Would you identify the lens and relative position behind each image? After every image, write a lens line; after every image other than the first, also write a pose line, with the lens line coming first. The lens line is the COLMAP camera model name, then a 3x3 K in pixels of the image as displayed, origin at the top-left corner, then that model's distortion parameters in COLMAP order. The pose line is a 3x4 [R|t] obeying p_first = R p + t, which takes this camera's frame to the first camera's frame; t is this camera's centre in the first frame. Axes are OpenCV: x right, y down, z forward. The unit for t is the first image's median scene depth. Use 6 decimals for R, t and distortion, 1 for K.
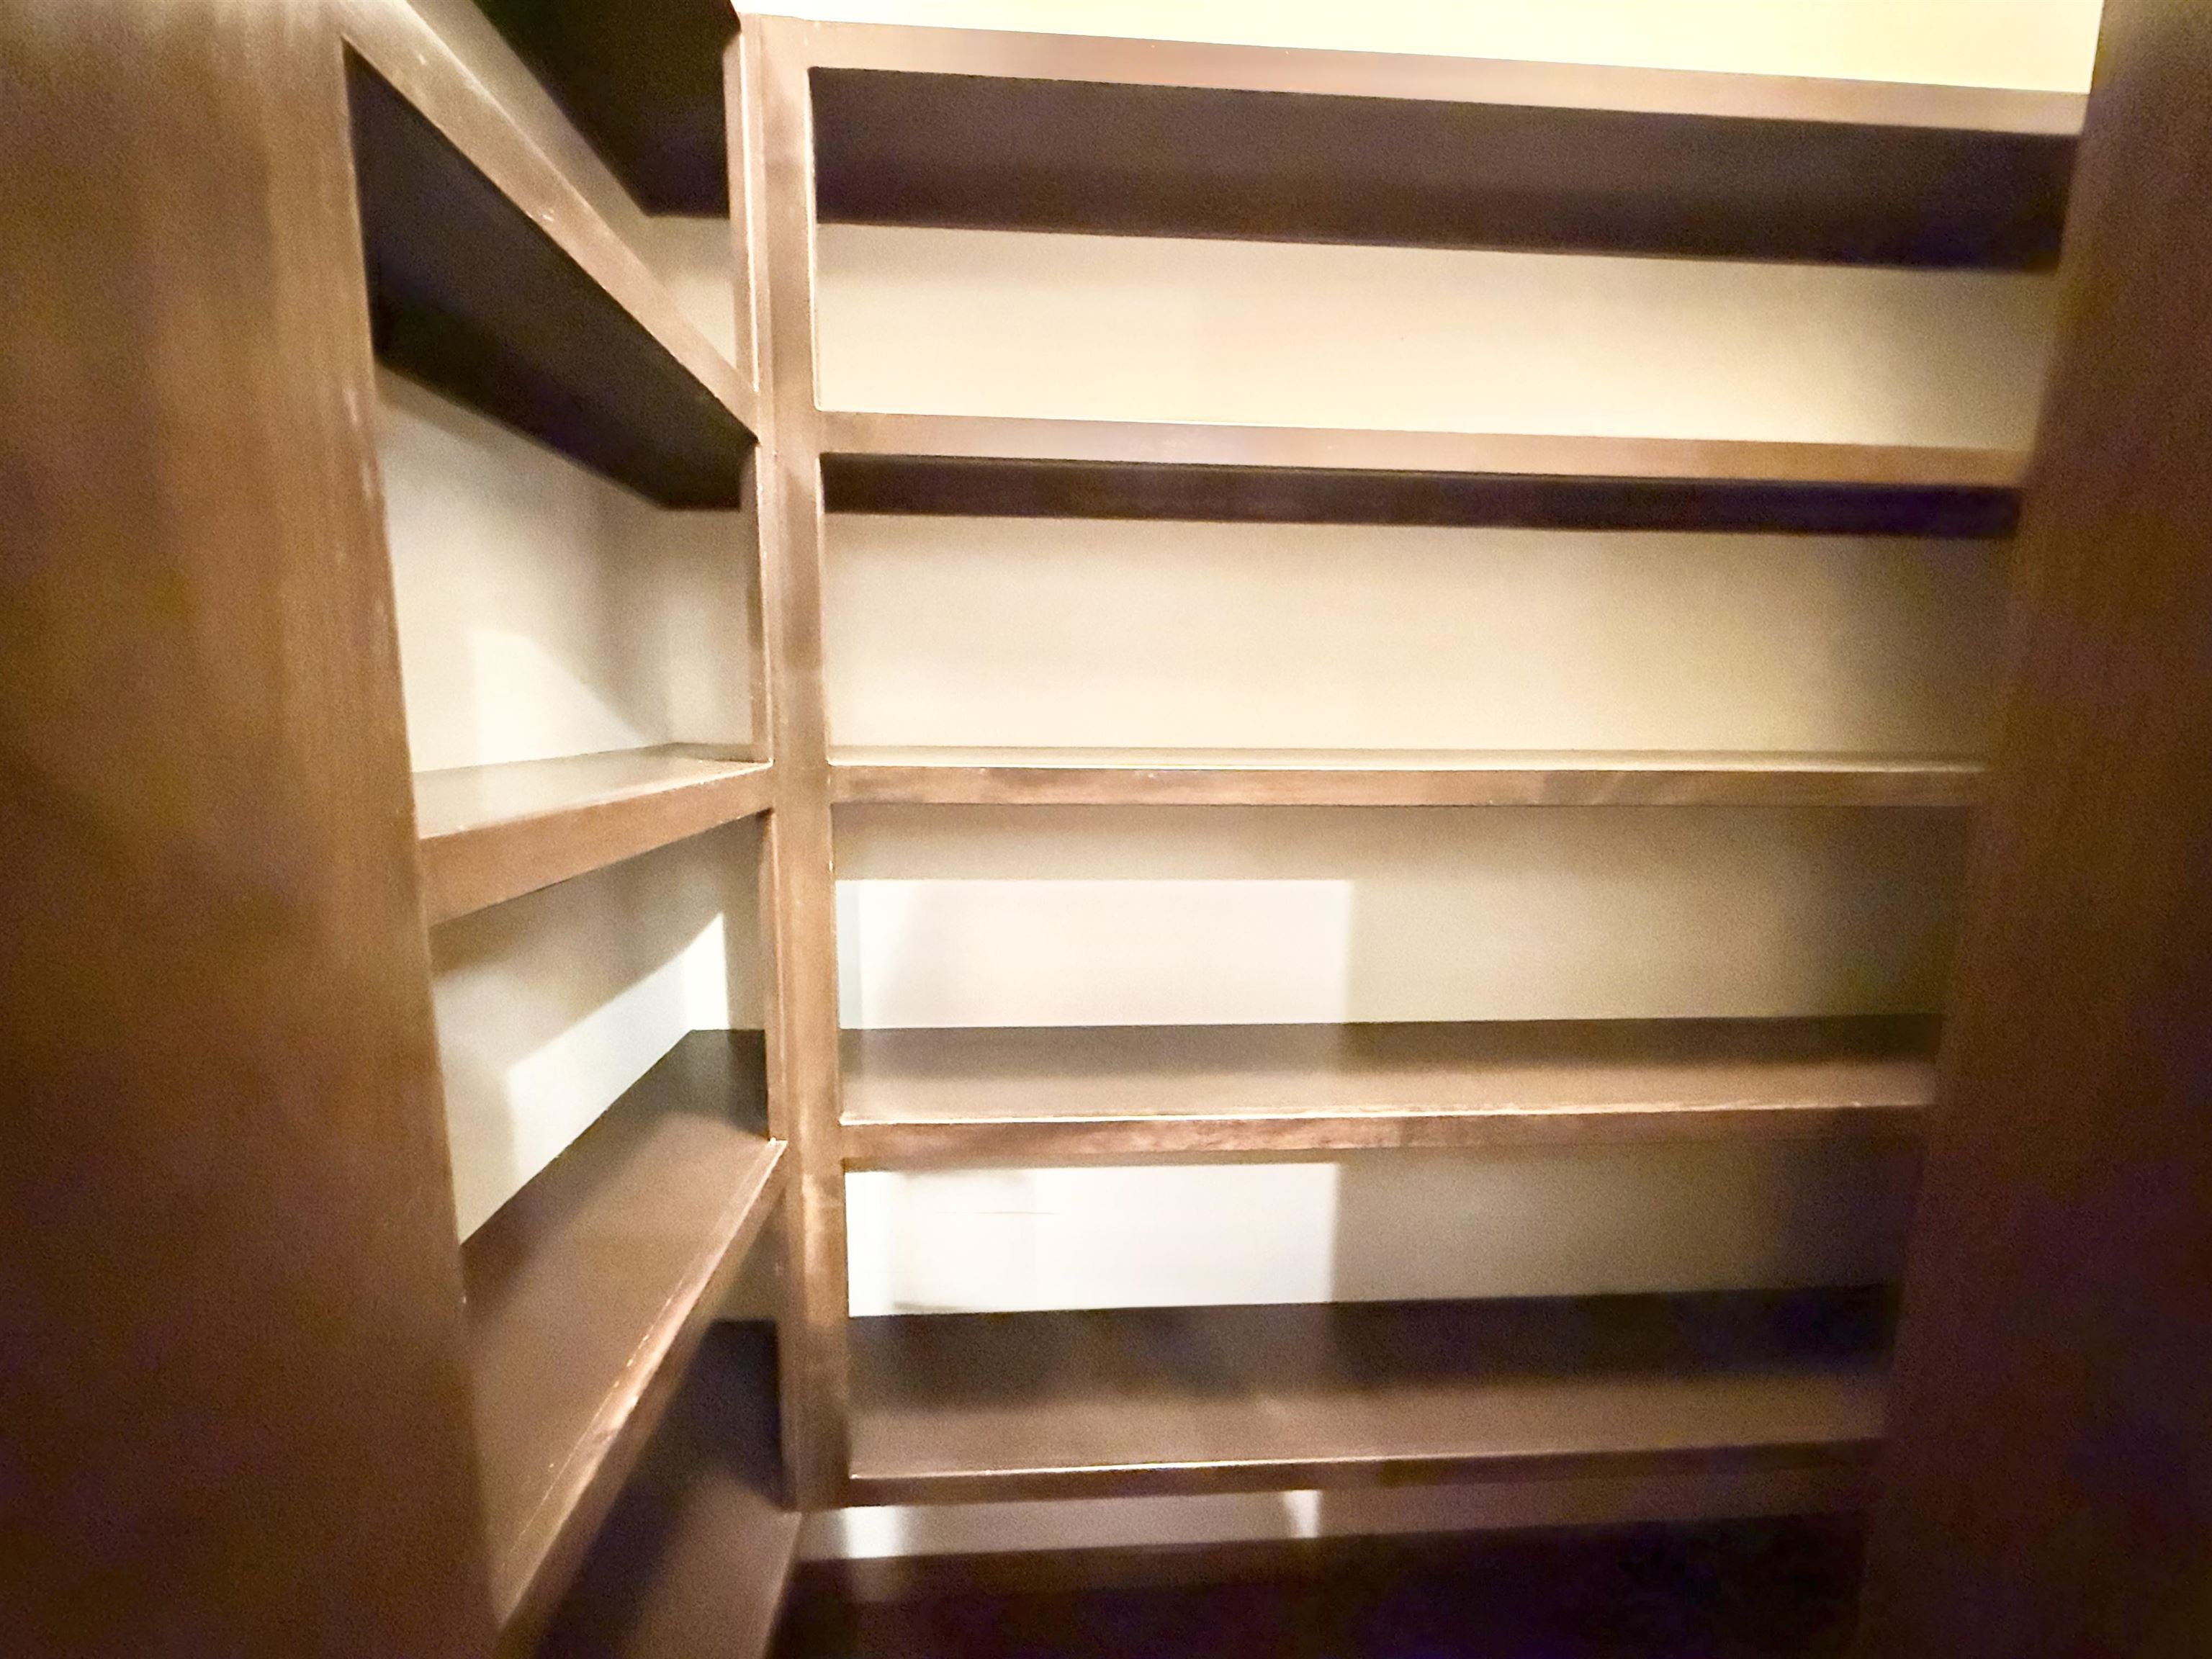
lens RADIAL K [[881.5, 0, 1098.2], [0, 881.5, 830.3], [0, 0, 1]] dist [0.000610, -0.000760]
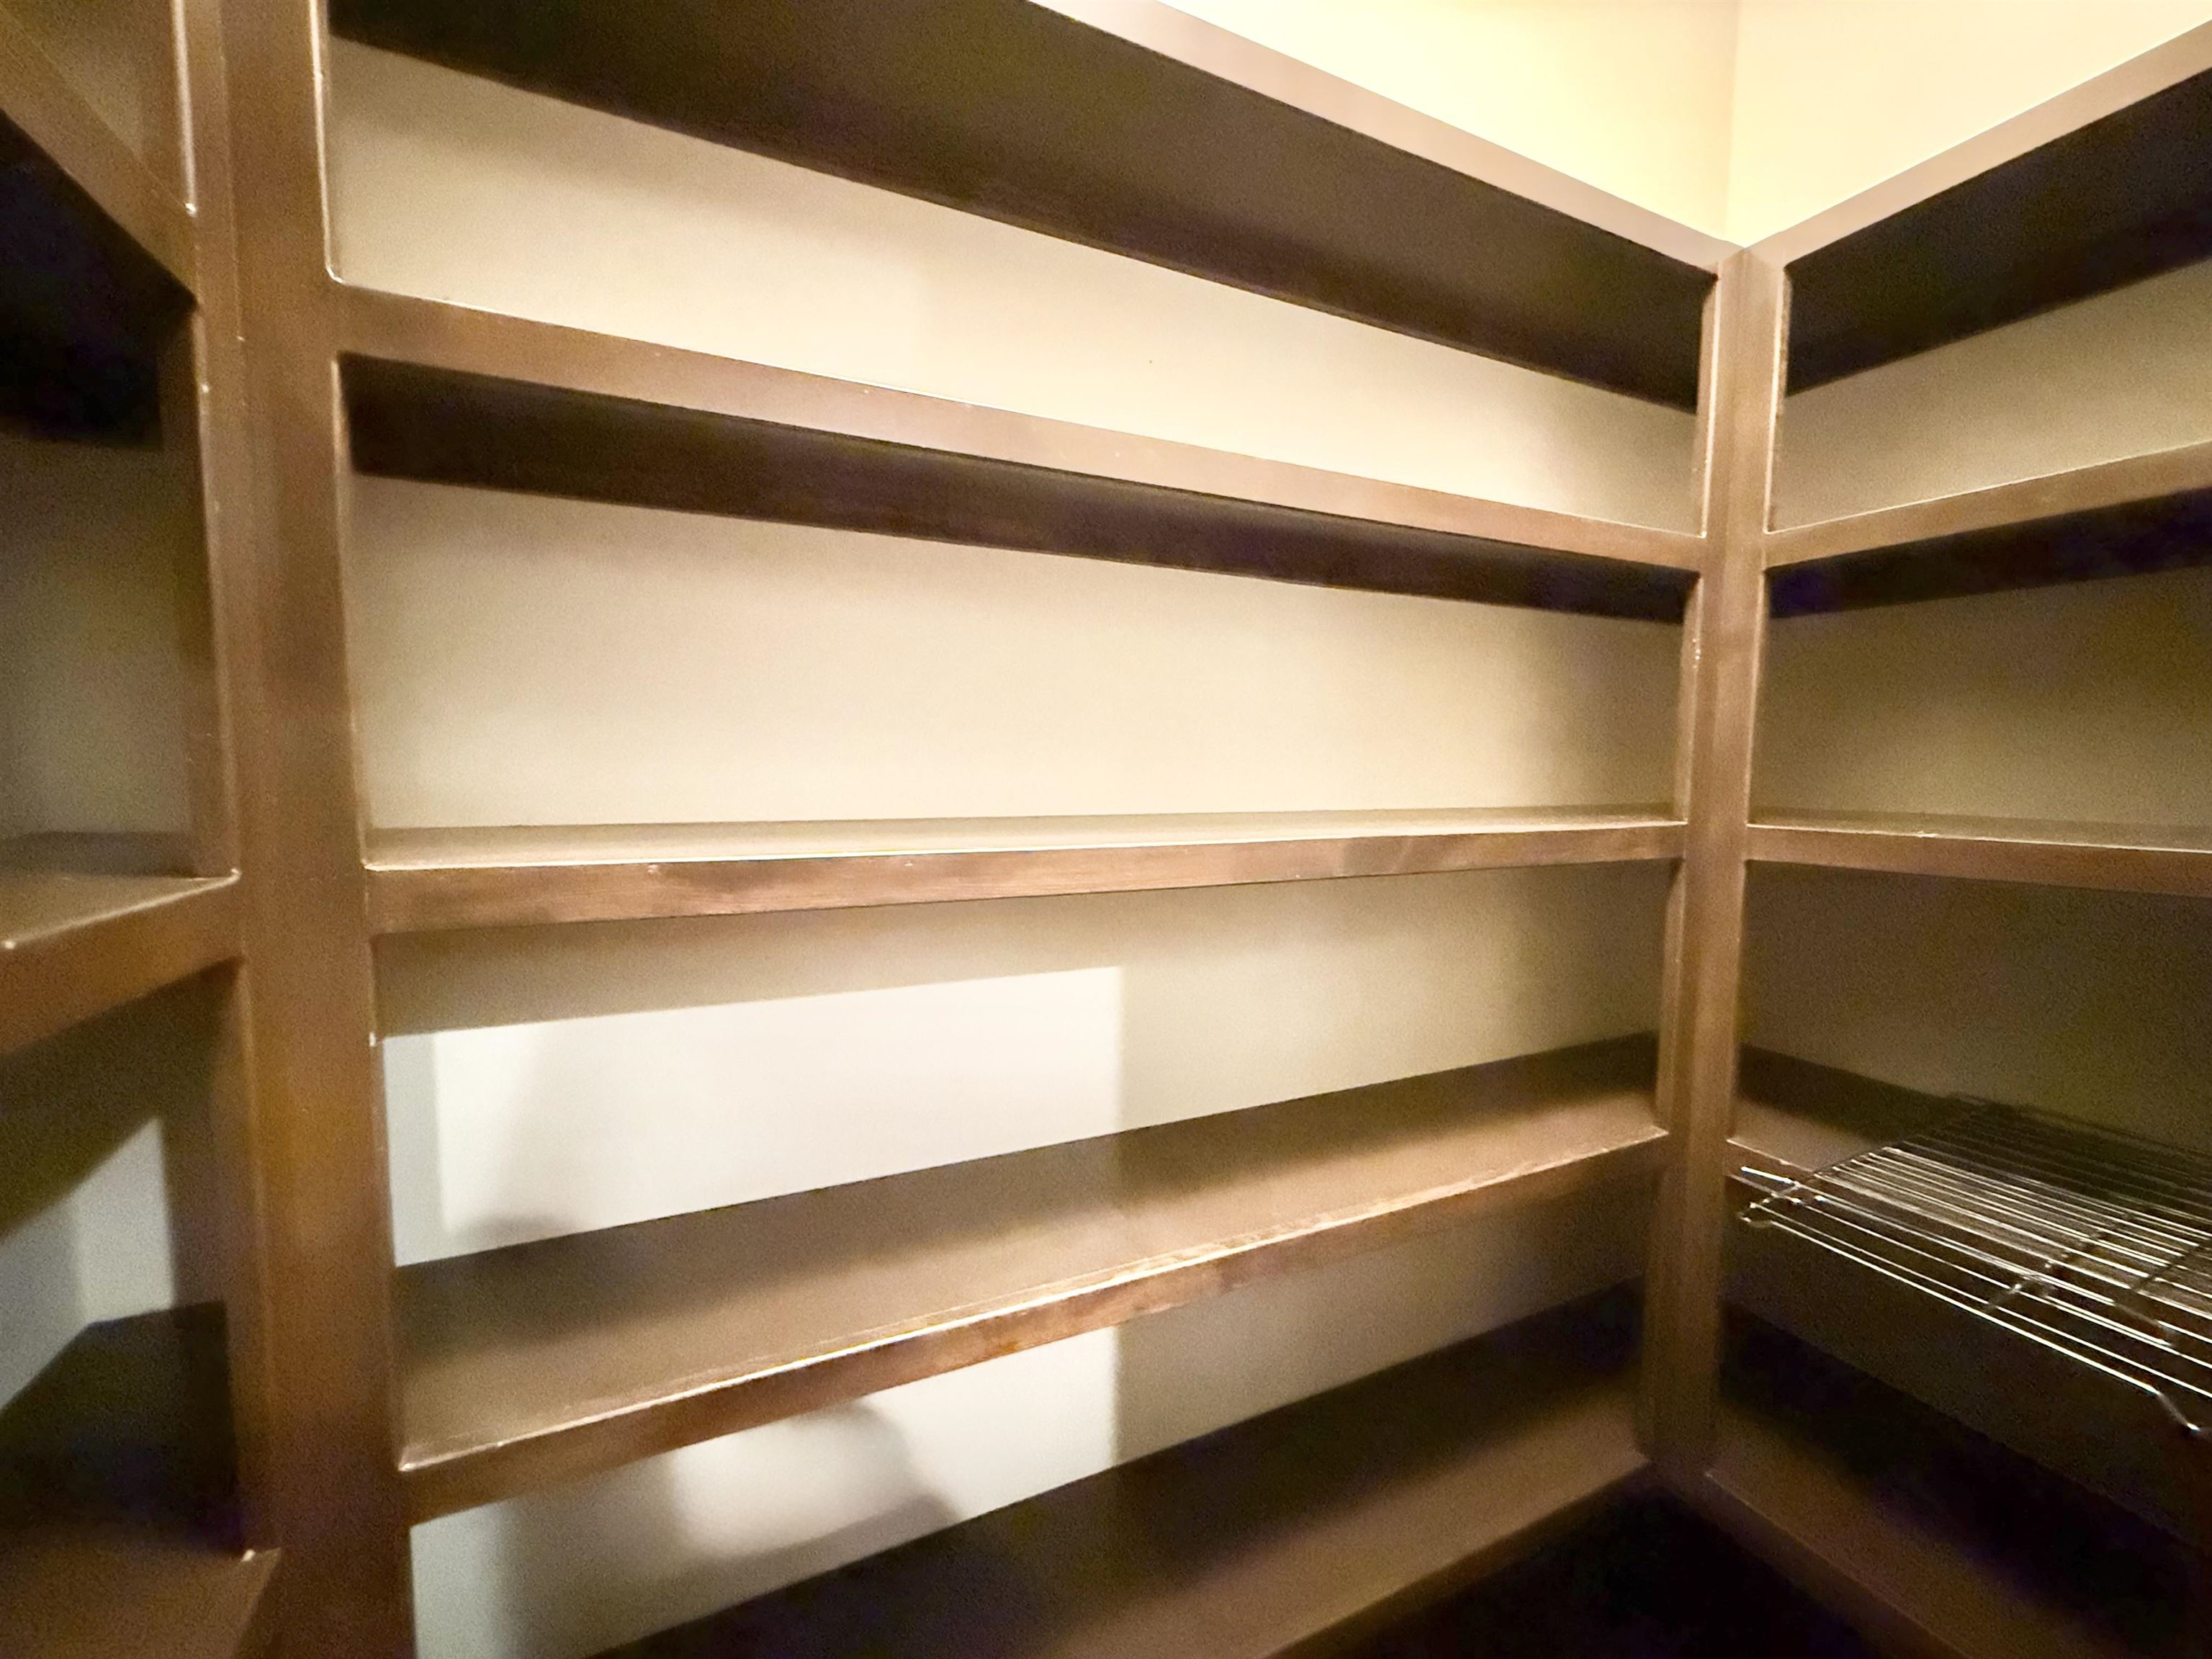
lens RADIAL K [[881.5, 0, 1098.2], [0, 881.5, 830.3], [0, 0, 1]] dist [0.000610, -0.000760]
pose [[0.927490, -0.031696, 0.372503, -0.065353], [0.055885, 0.996959, -0.054317, -0.041025], [-0.369649, 0.071196, 0.926440, 0.256518]]
